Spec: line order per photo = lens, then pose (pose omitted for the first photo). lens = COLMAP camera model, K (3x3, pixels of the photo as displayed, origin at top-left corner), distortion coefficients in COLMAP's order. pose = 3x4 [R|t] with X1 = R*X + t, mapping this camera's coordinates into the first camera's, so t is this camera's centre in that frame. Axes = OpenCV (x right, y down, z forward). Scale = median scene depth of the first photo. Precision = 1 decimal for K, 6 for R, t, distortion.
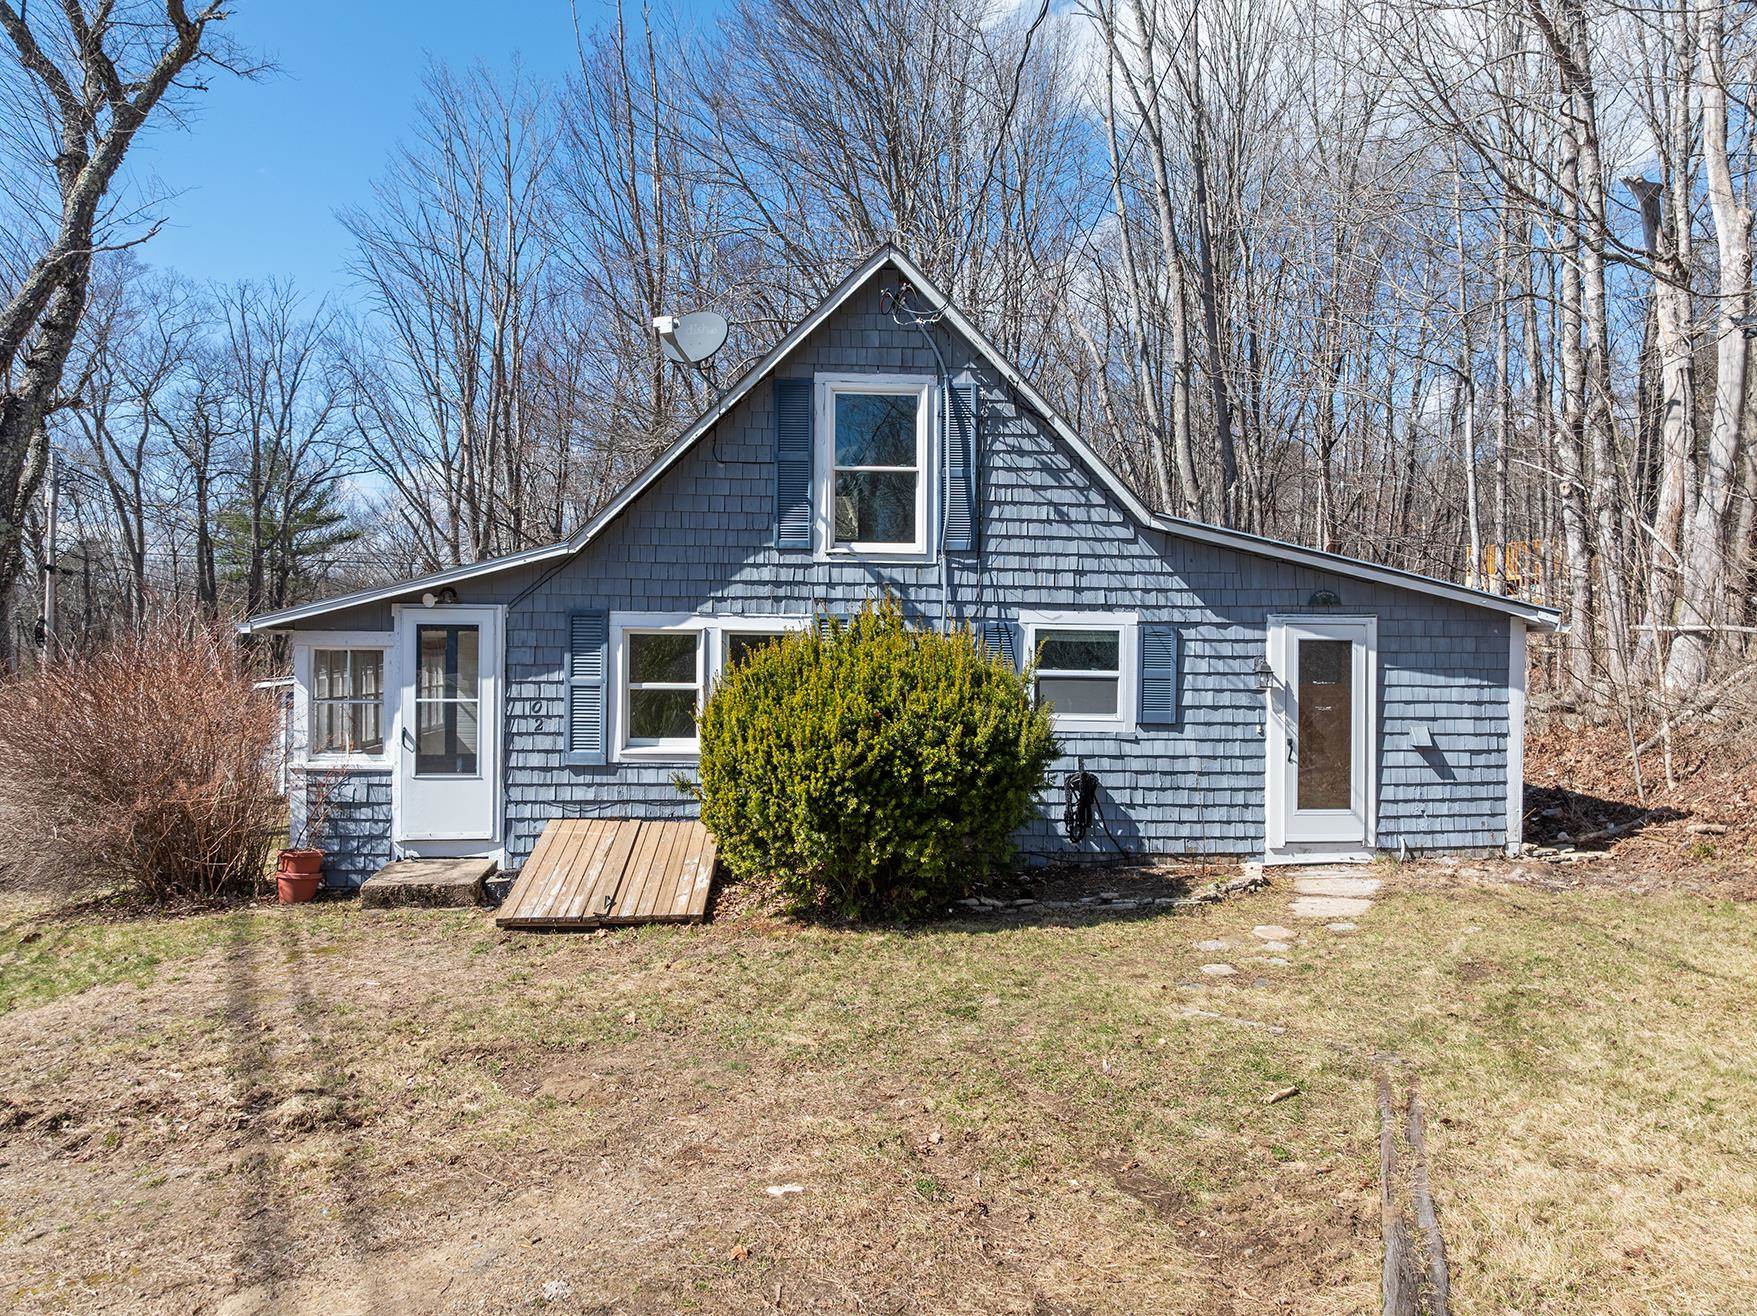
lens RADIAL K [[1234.1, 0, 878.5], [0, 1234.1, 658.0], [0, 0, 1]] dist [-0.030176, -0.002078]
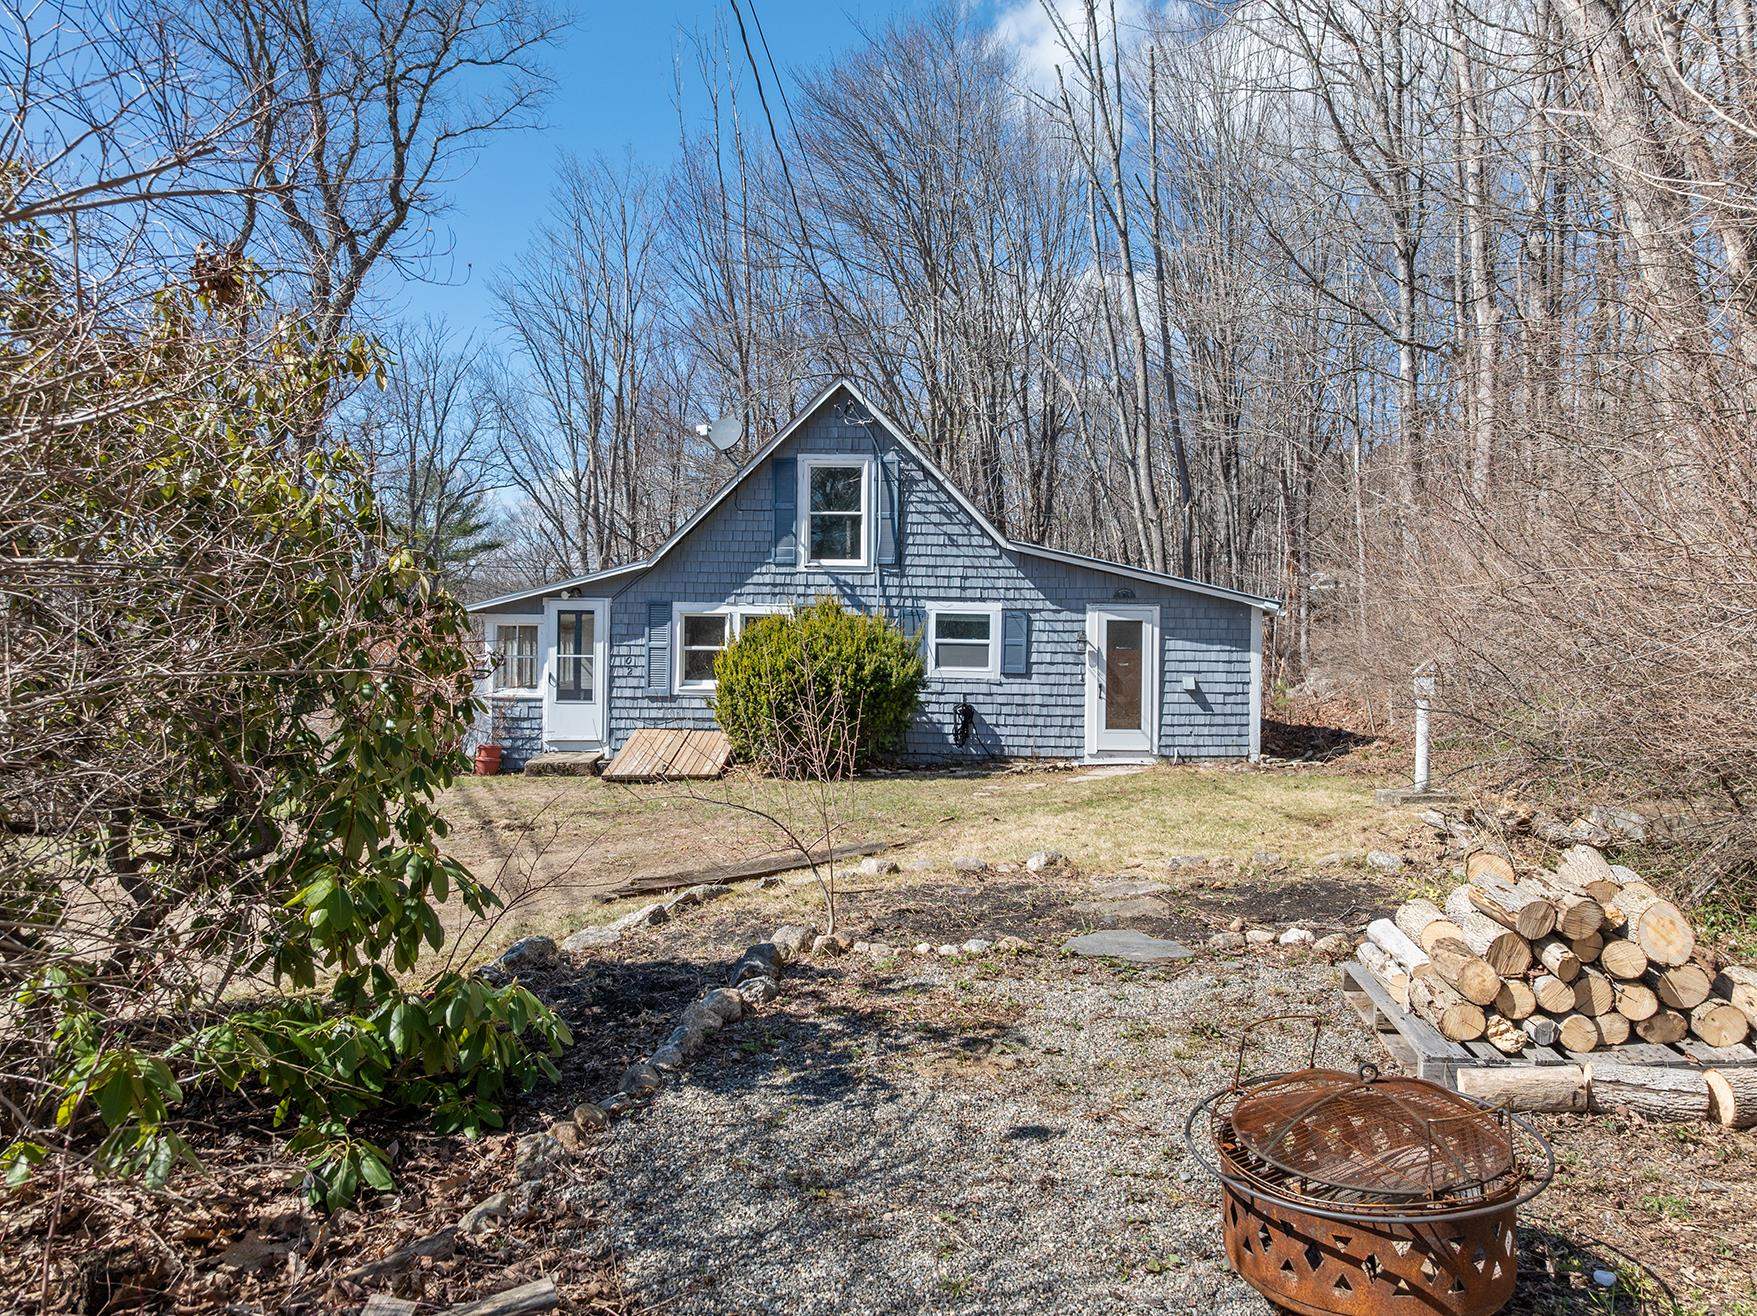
lens RADIAL K [[1234.1, 0, 878.5], [0, 1234.1, 658.0], [0, 0, 1]] dist [-0.030176, -0.002078]
pose [[0.995239, 0.003756, -0.097391, 0.207784], [-0.003870, 0.999992, -0.000979, 0.035819], [0.097386, 0.001351, 0.995246, -0.585291]]
